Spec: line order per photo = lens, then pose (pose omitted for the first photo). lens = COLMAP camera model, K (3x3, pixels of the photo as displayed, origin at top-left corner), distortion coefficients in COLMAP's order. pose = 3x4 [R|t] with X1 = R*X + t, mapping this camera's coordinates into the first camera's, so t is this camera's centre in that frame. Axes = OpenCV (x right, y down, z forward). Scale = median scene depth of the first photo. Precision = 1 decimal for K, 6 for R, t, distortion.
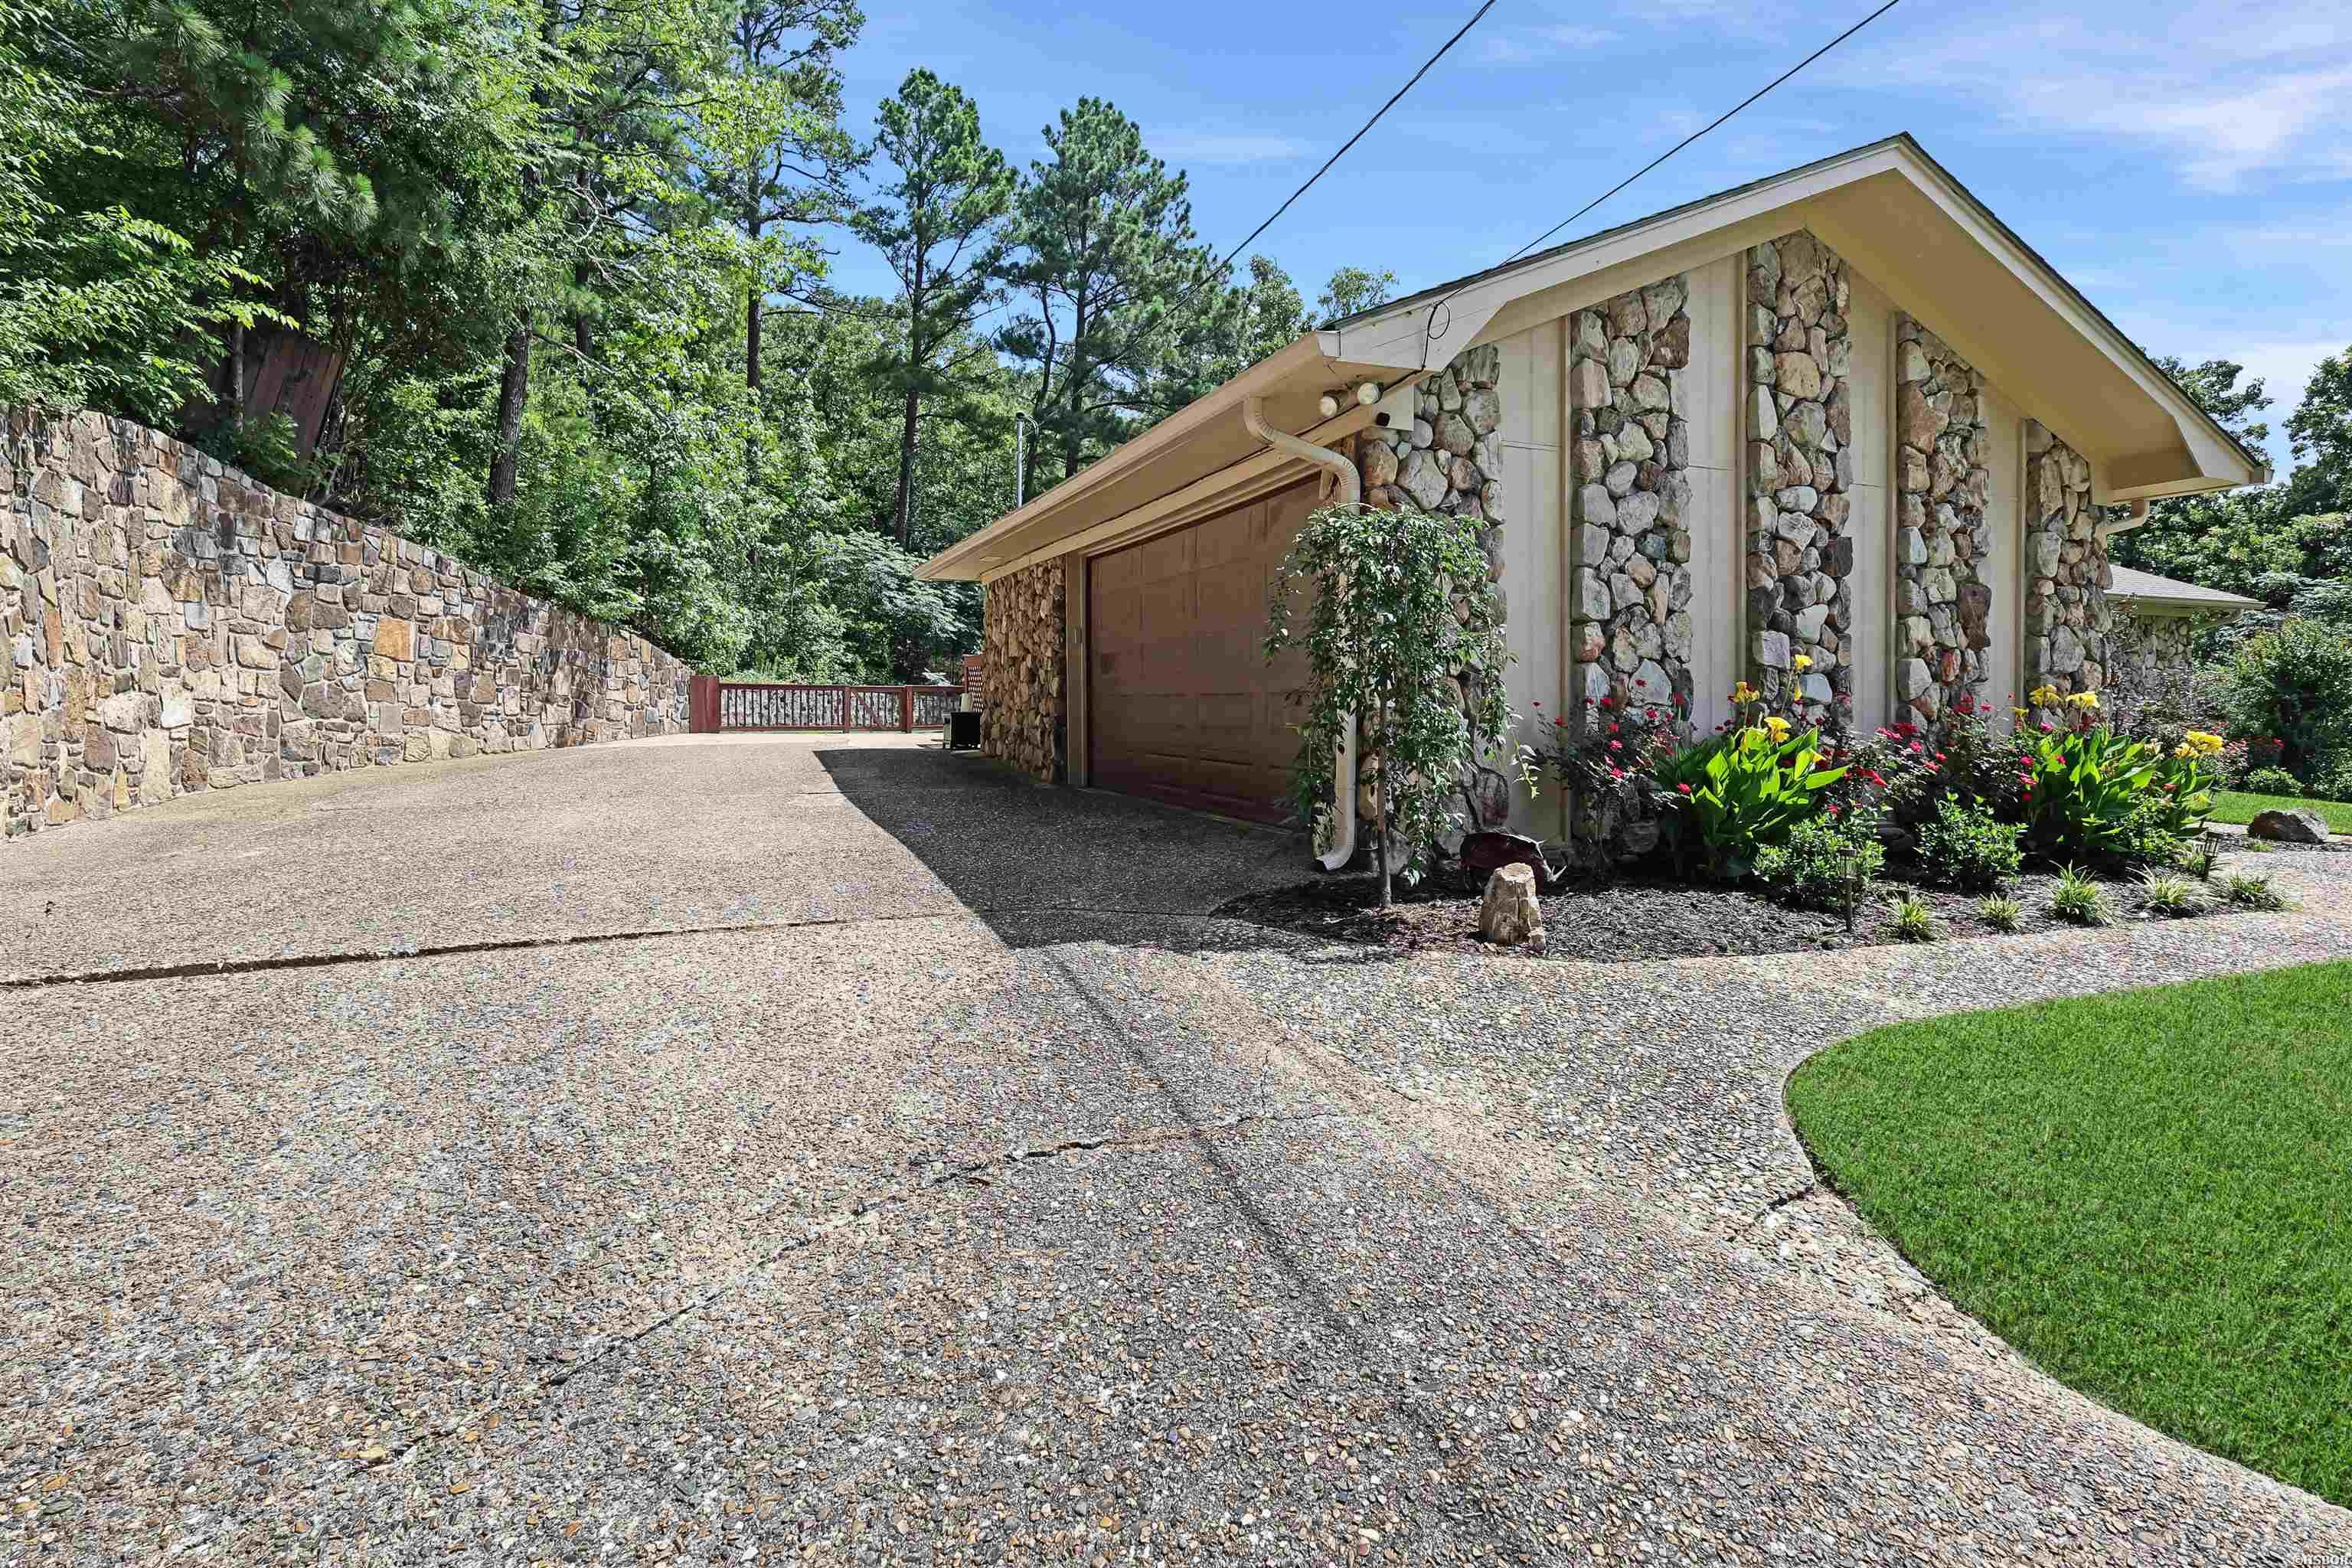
lens RADIAL K [[1148.8, 0, 1178.0], [0, 1148.8, 694.1], [0, 0, 1]] dist [0.001881, 0.000868]
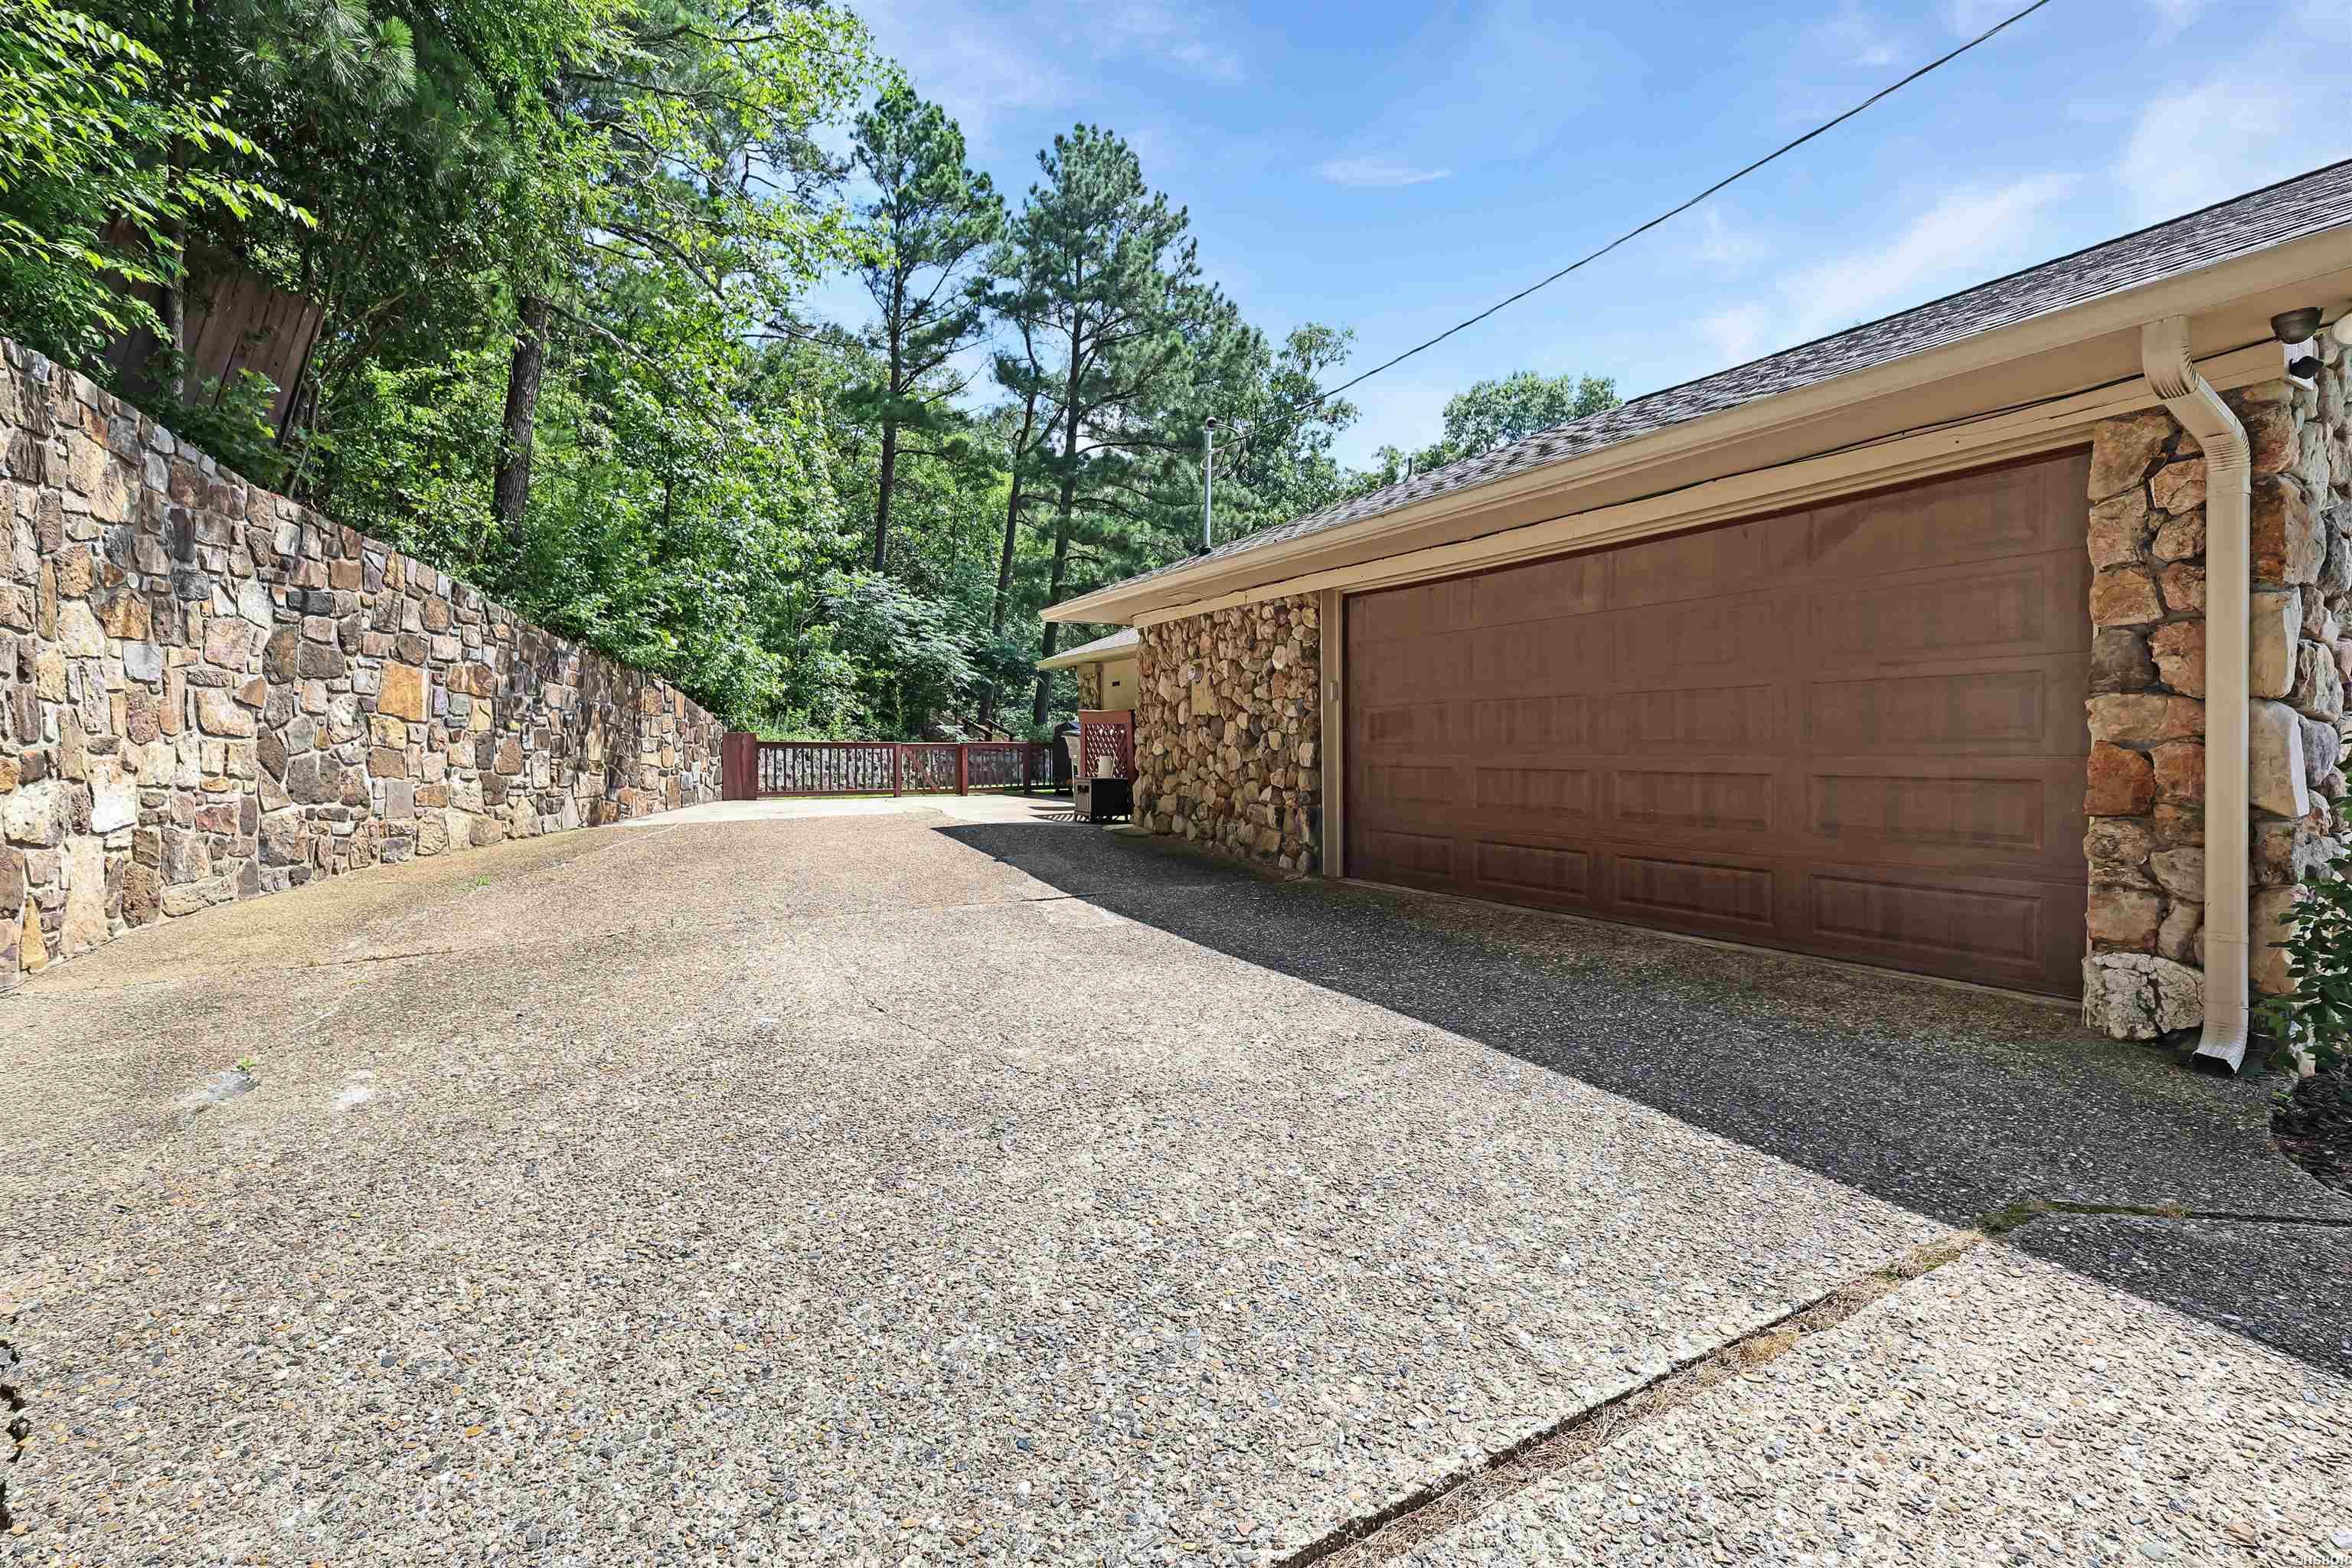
lens RADIAL K [[1061.0, 0, 1177.3], [0, 1061.0, 742.2], [0, 0, 1]] dist [0.000603, -0.000697]
pose [[0.991786, -0.003480, 0.127863, -0.247409], [0.002755, 0.999979, 0.005848, -0.016558], [-0.127881, -0.005448, 0.991775, 0.231298]]
